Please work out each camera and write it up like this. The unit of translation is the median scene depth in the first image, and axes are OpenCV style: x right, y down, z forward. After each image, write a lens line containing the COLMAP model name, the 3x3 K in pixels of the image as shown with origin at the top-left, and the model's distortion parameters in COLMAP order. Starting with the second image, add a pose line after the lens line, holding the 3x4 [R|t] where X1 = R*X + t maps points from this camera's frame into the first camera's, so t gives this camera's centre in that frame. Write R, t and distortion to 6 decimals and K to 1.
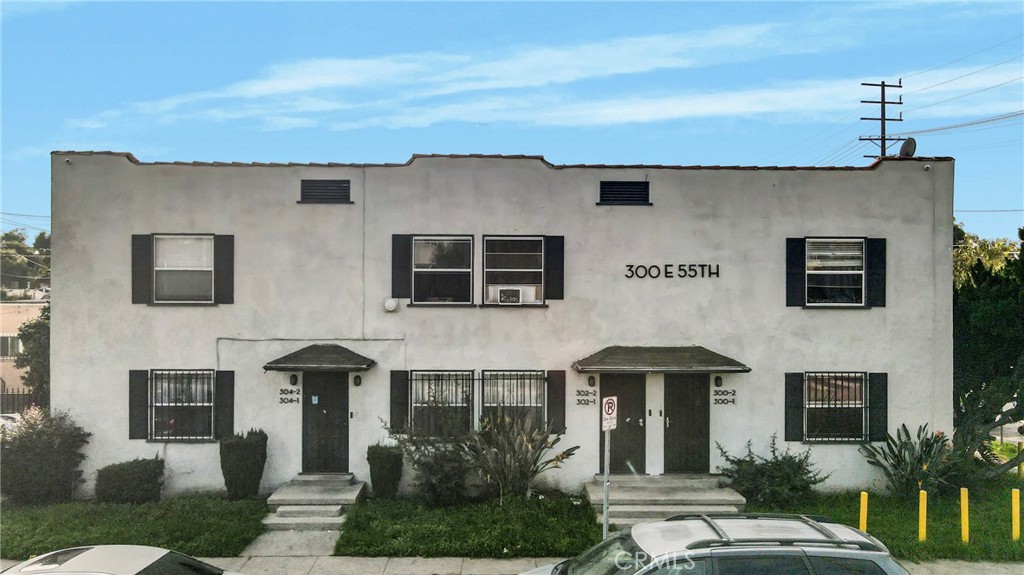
lens RADIAL K [[747.9, 0, 512.5], [0, 747.9, 286.8], [0, 0, 1]] dist [0.017992, 0.007074]
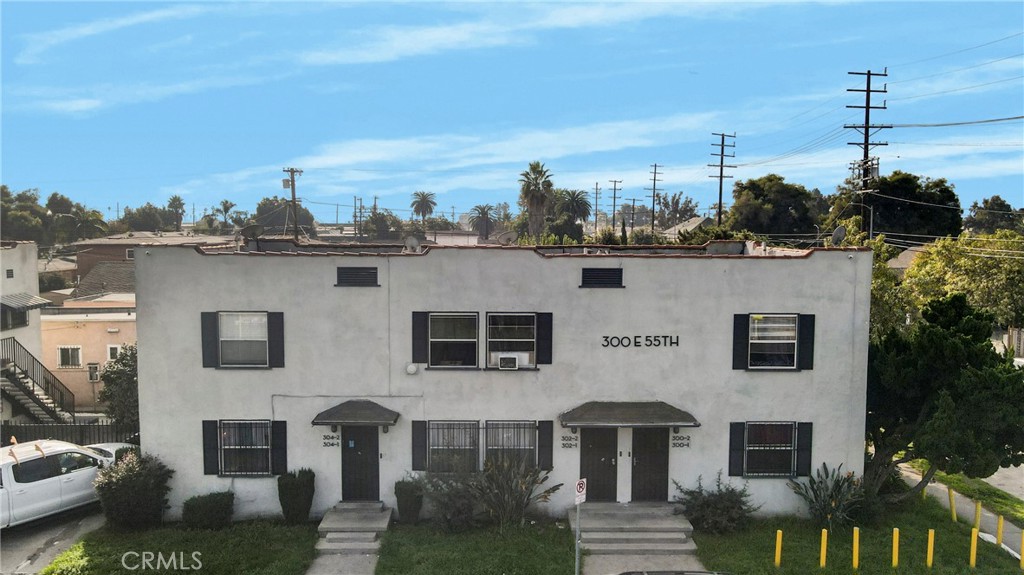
lens RADIAL K [[747.9, 0, 511.8], [0, 747.9, 287.9], [0, 0, 1]] dist [0.017992, 0.007074]
pose [[0.999997, 0.001249, -0.001895, 0.004729], [-0.001087, 0.996529, 0.083240, -0.210944], [0.001993, -0.083237, 0.996528, -0.218372]]
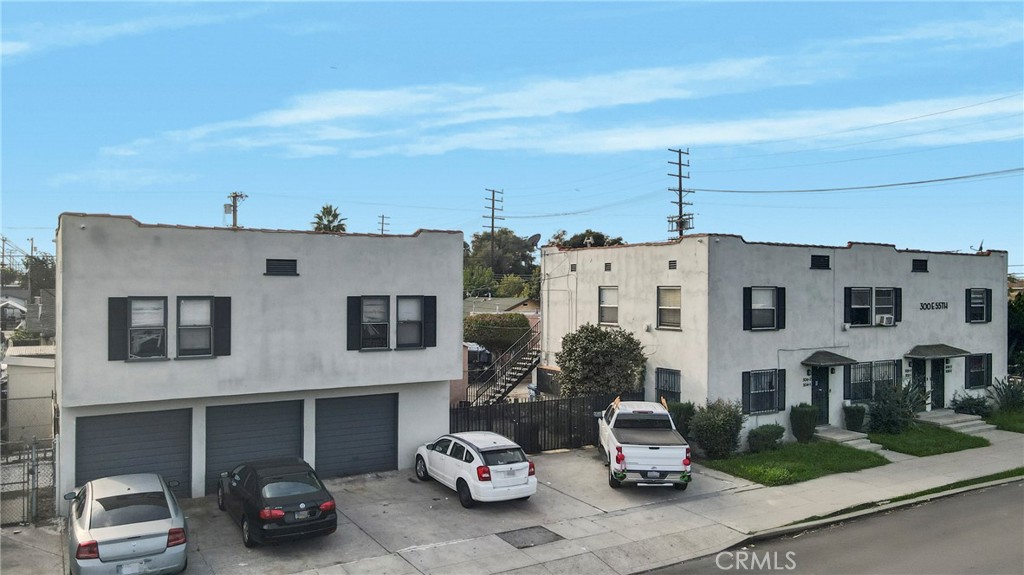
lens RADIAL K [[747.9, 0, 509.8], [0, 747.9, 287.1], [0, 0, 1]] dist [0.017992, 0.007074]
pose [[0.858291, 0.000633, 0.513163, -1.746386], [-0.003004, 0.999988, 0.003792, -0.074086], [-0.513154, -0.004796, 0.858283, -0.115876]]
